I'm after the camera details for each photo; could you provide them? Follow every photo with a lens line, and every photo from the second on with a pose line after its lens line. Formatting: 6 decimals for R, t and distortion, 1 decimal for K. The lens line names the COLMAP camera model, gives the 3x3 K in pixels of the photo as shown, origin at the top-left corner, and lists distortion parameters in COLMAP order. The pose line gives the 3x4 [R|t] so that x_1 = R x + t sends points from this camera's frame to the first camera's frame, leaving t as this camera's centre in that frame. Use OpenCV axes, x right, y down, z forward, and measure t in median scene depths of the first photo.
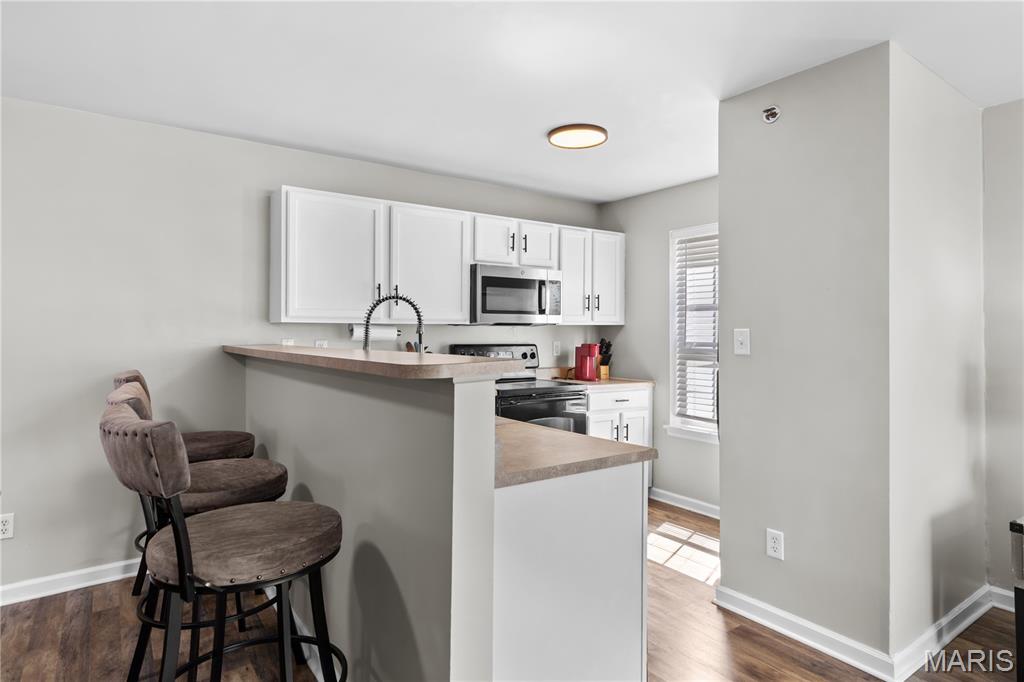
lens RADIAL K [[568.7, 0, 513.0], [0, 568.7, 330.2], [0, 0, 1]] dist [0.005644, 0.000250]
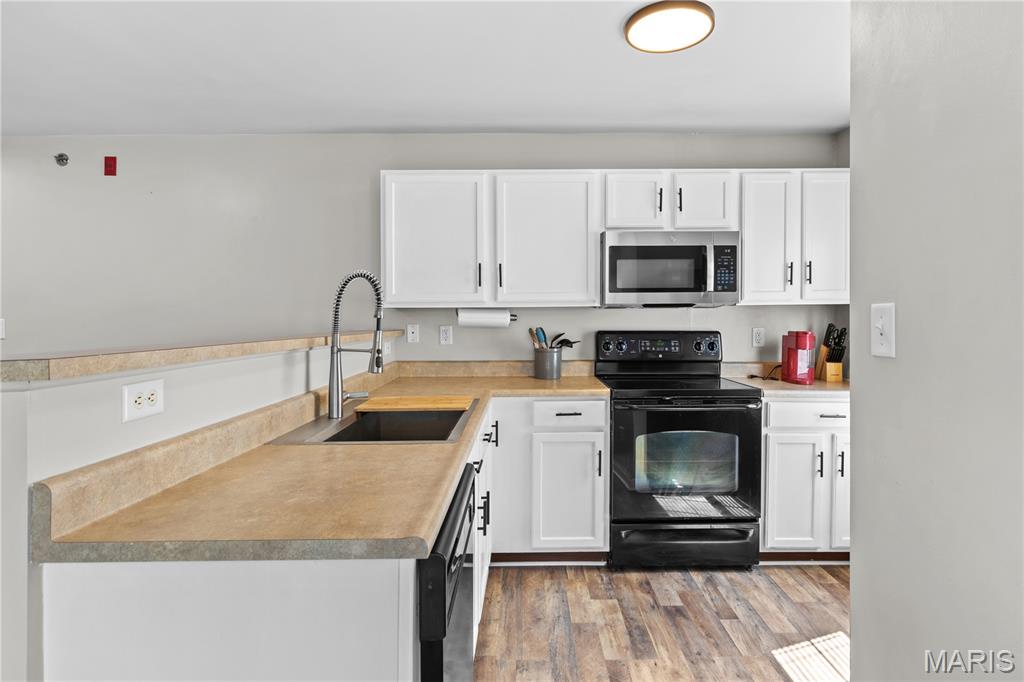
lens RADIAL K [[535.0, 0, 535.4], [0, 535.0, 319.2], [0, 0, 1]] dist [0.001178, 0.000748]
pose [[0.822510, -0.005310, -0.568725, 0.309279], [0.008822, 0.999955, 0.003423, 0.005003], [0.568682, -0.007832, 0.822520, 0.335565]]
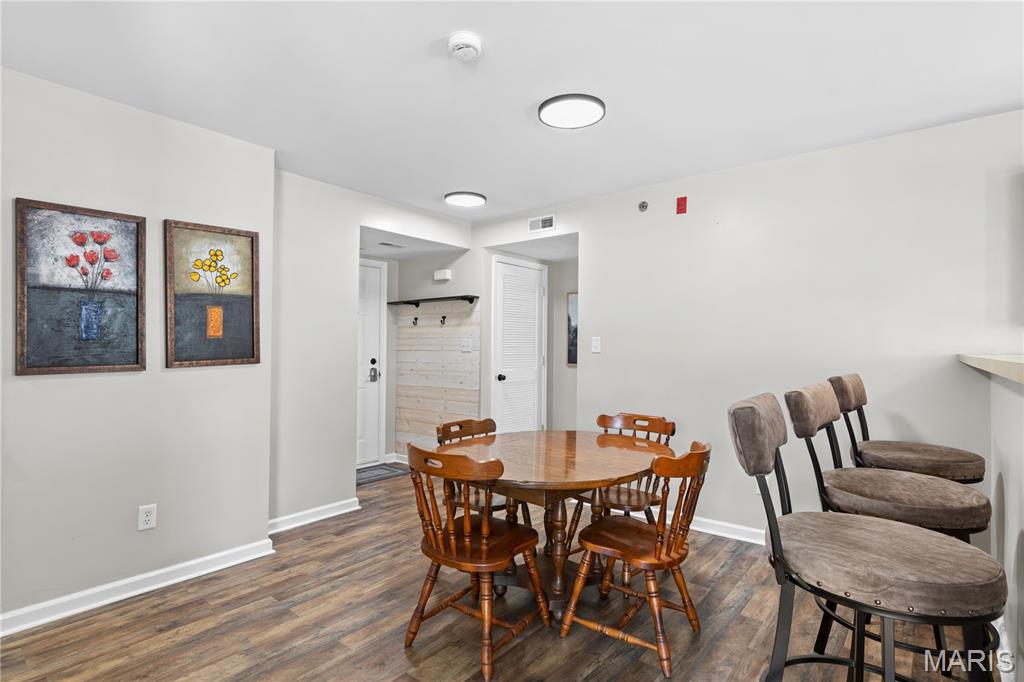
lens RADIAL K [[508.6, 0, 512.0], [0, 508.6, 341.0], [0, 0, 1]] dist [-0.000186, 0.000044]
pose [[0.257856, -0.003185, -0.966178, 0.074898], [-0.006487, 0.999966, -0.005028, 0.013925], [0.966161, 0.007565, 0.257827, 0.100925]]
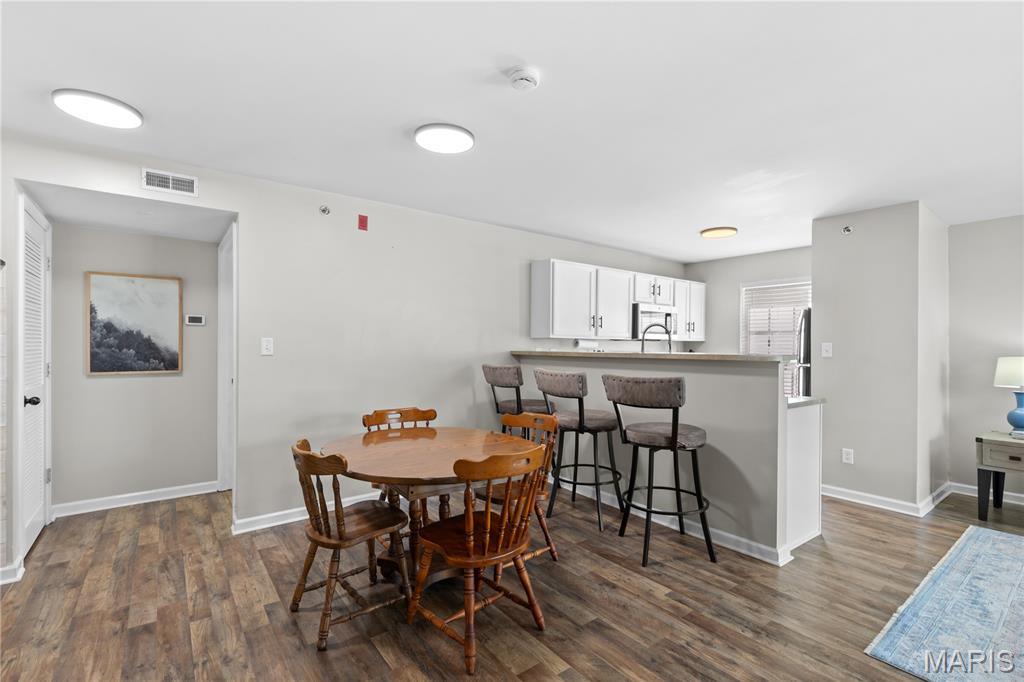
lens RADIAL K [[465.3, 0, 515.7], [0, 465.3, 348.4], [0, 0, 1]] dist [0.000922, 0.001085]
pose [[0.999313, 0.007282, 0.036337, -0.497438], [-0.007496, 0.999955, 0.005759, 0.009902], [-0.036293, -0.006027, 0.999323, -0.361184]]
